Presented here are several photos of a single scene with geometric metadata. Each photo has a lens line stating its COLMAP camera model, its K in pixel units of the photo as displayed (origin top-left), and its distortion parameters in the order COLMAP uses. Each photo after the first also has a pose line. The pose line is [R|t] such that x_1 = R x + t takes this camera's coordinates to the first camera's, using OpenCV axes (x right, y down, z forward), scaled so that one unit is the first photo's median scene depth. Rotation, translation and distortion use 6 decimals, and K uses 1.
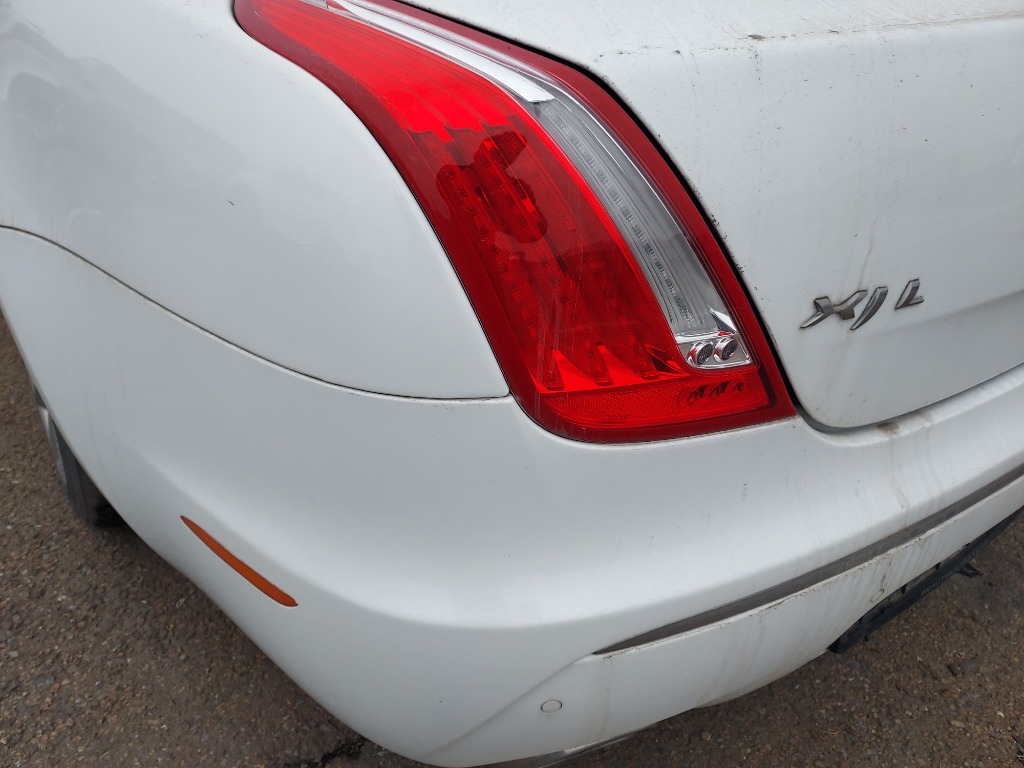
lens RADIAL K [[743.0, 0, 509.0], [0, 743.0, 383.7], [0, 0, 1]] dist [0.037138, -0.027971]
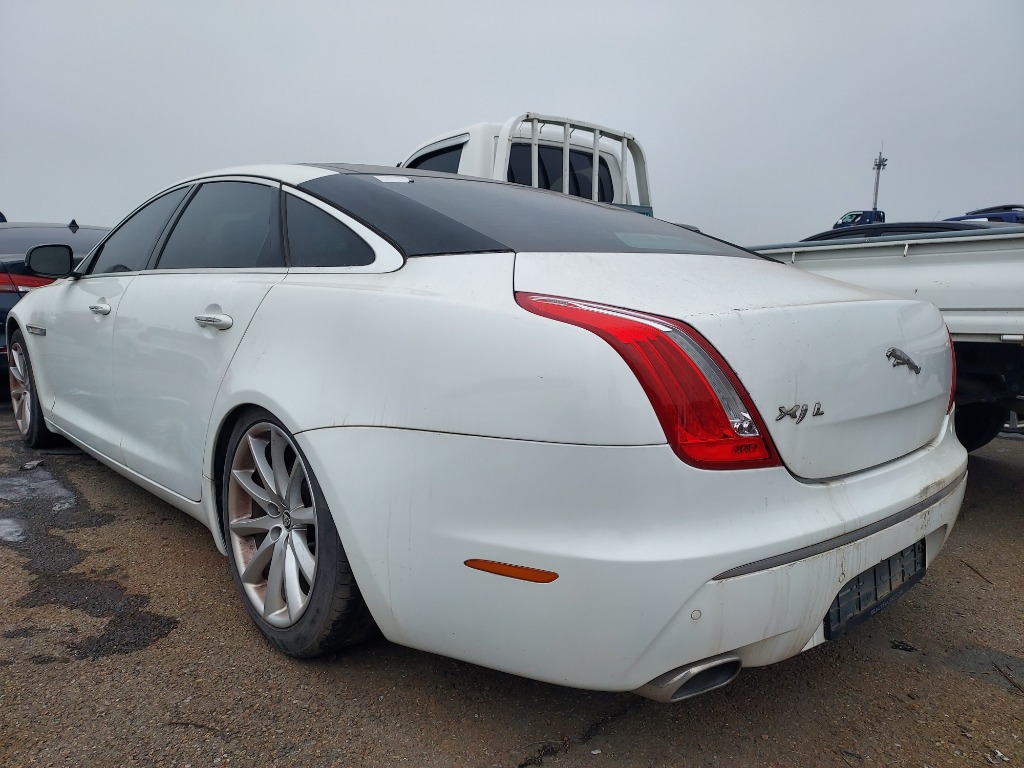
lens RADIAL K [[743.0, 0, 510.2], [0, 743.0, 378.9], [0, 0, 1]] dist [0.037138, -0.027971]
pose [[0.993476, -0.041034, 0.106408, -0.650882], [0.079792, 0.916731, -0.391455, 0.626704], [-0.081484, 0.397391, 0.914024, -1.071809]]
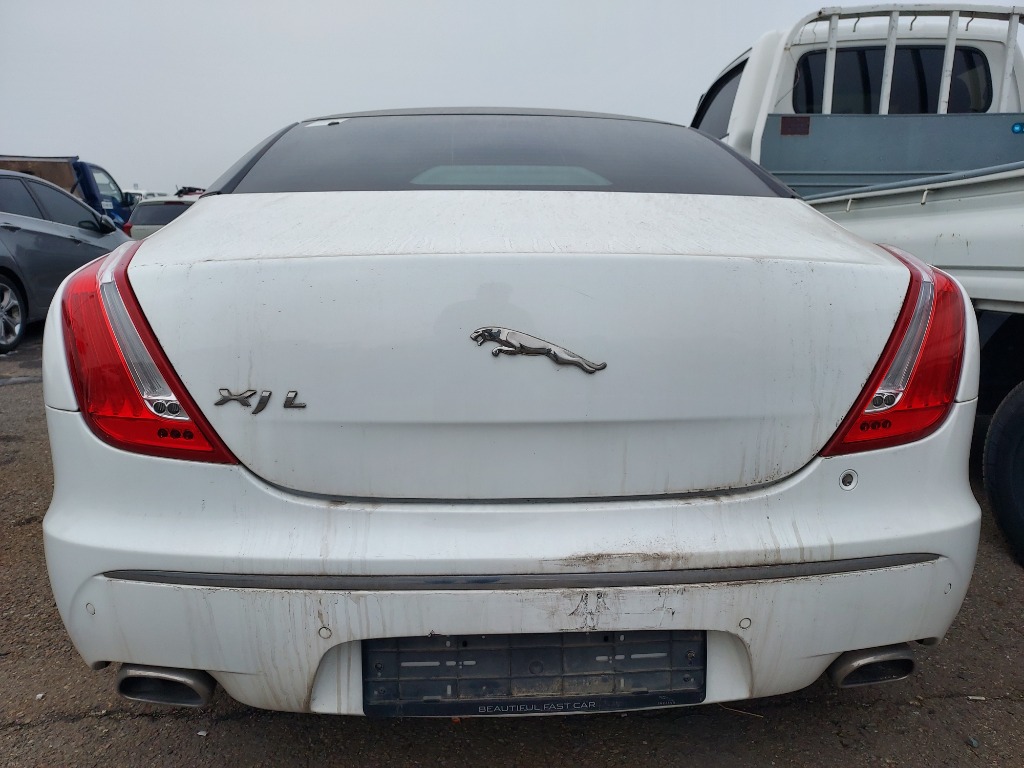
lens RADIAL K [[743.0, 0, 505.7], [0, 743.0, 392.9], [0, 0, 1]] dist [0.037138, -0.027971]
pose [[0.840534, 0.078413, -0.536055, 1.870125], [-0.250572, 0.933544, -0.256340, 0.178412], [0.480330, 0.349782, 0.804323, -0.126813]]
